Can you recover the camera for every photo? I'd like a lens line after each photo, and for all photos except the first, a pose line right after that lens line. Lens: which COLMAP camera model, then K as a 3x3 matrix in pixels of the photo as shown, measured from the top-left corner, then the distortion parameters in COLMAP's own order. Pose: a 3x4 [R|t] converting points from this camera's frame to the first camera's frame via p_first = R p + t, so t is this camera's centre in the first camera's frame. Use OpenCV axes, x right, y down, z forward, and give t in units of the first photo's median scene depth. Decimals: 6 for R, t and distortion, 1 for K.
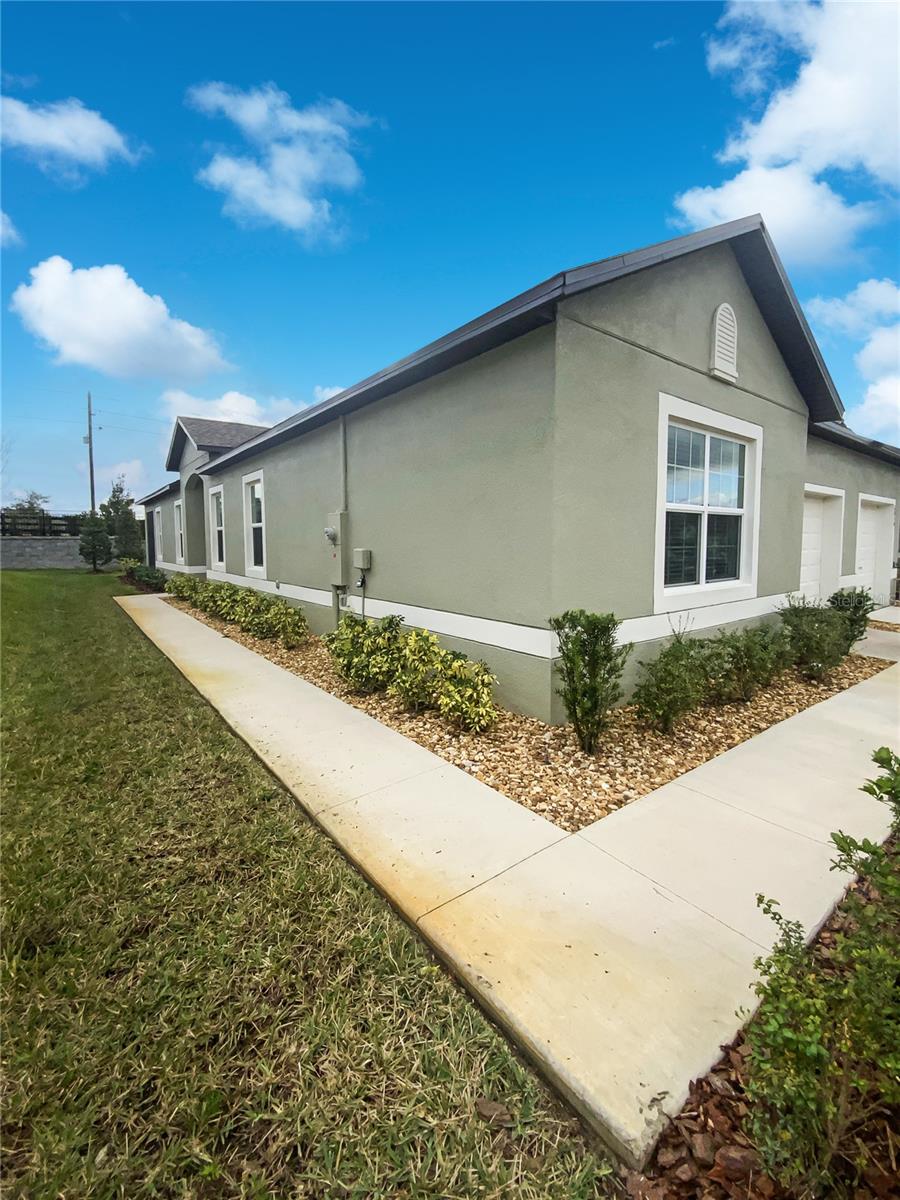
lens RADIAL K [[526.5, 0, 450.2], [0, 526.5, 592.6], [0, 0, 1]] dist [-0.004115, -0.000913]
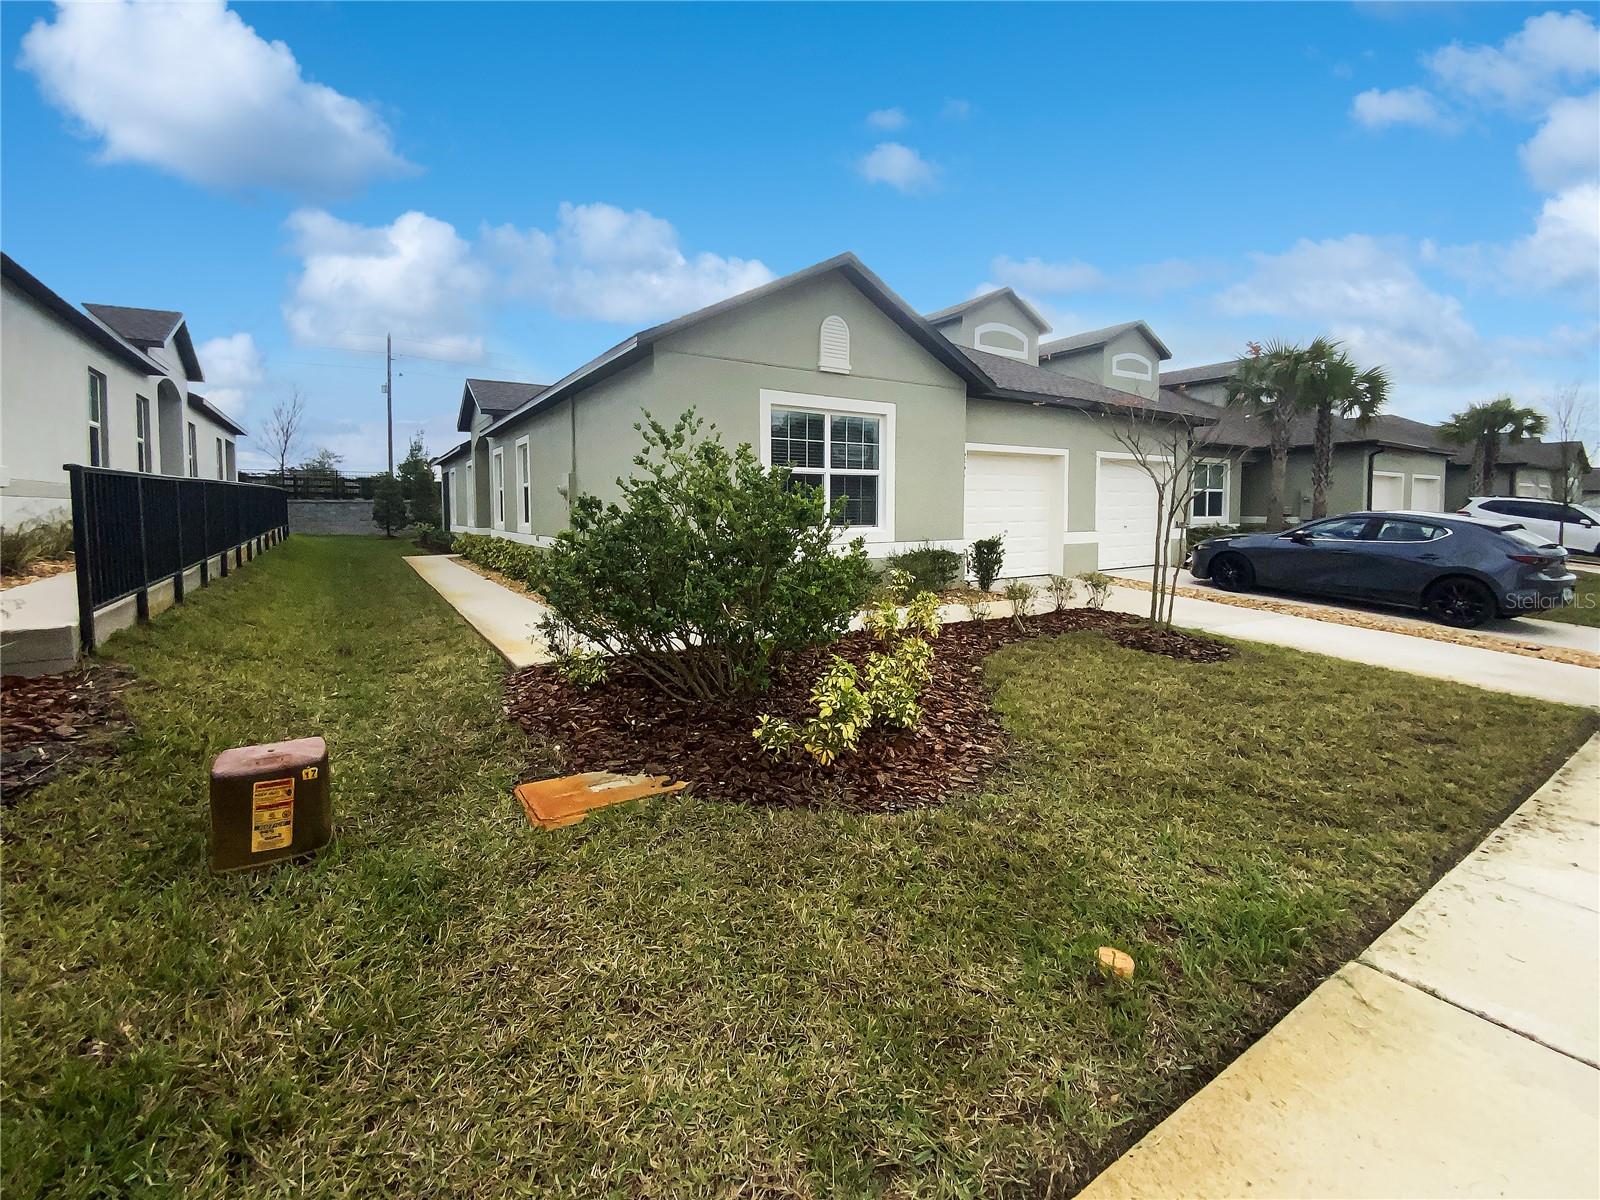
lens RADIAL K [[702.0, 0, 793.1], [0, 702.0, 566.5], [0, 0, 1]] dist [-0.004115, -0.000913]
pose [[0.997067, 0.009554, -0.075931, 0.181881], [-0.010991, 0.999768, -0.018523, 0.037934], [0.075737, 0.019303, 0.996941, -0.248566]]
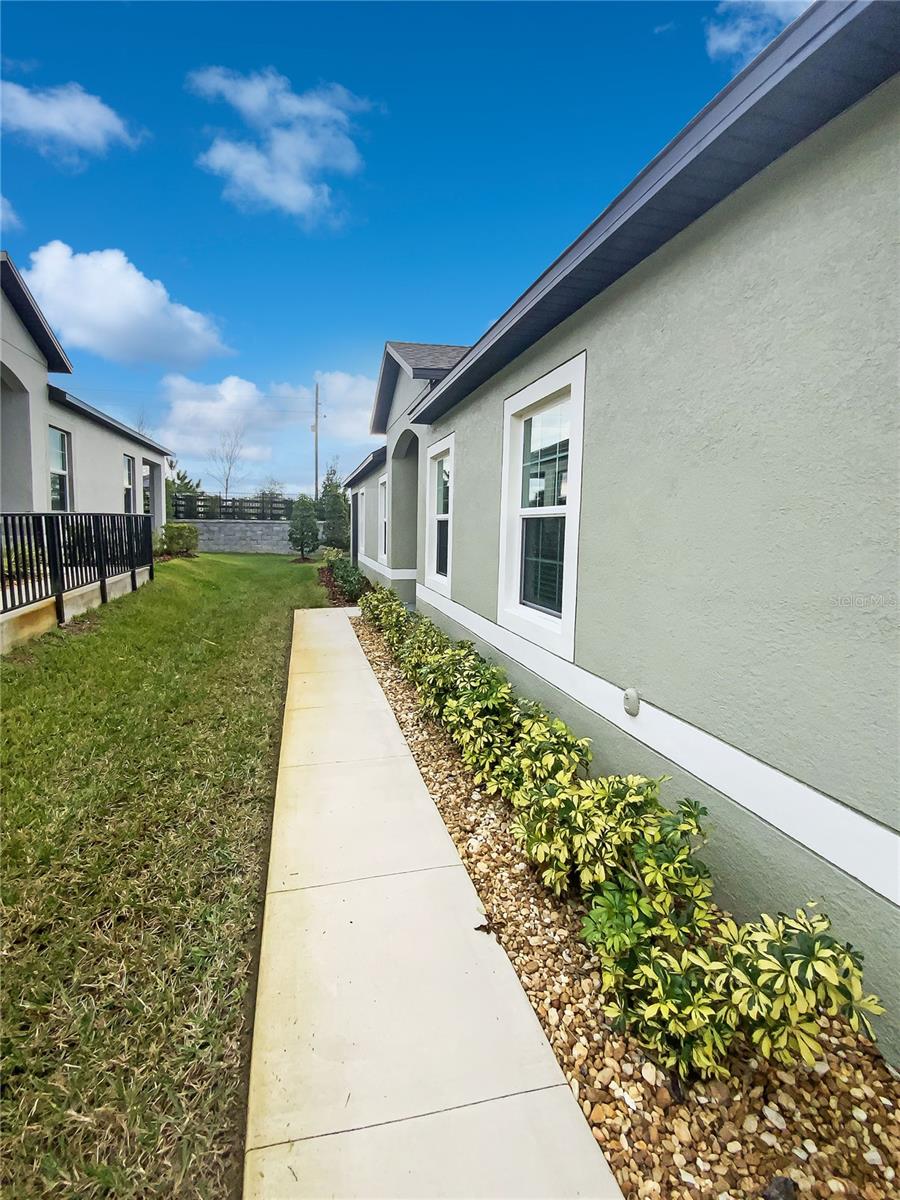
lens RADIAL K [[526.5, 0, 448.1], [0, 526.5, 593.2], [0, 0, 1]] dist [-0.004115, -0.000913]
pose [[0.933762, 0.061957, -0.352491, -0.171677], [-0.051877, 0.997931, 0.037980, -0.046571], [0.354115, -0.017178, 0.935044, 0.355477]]
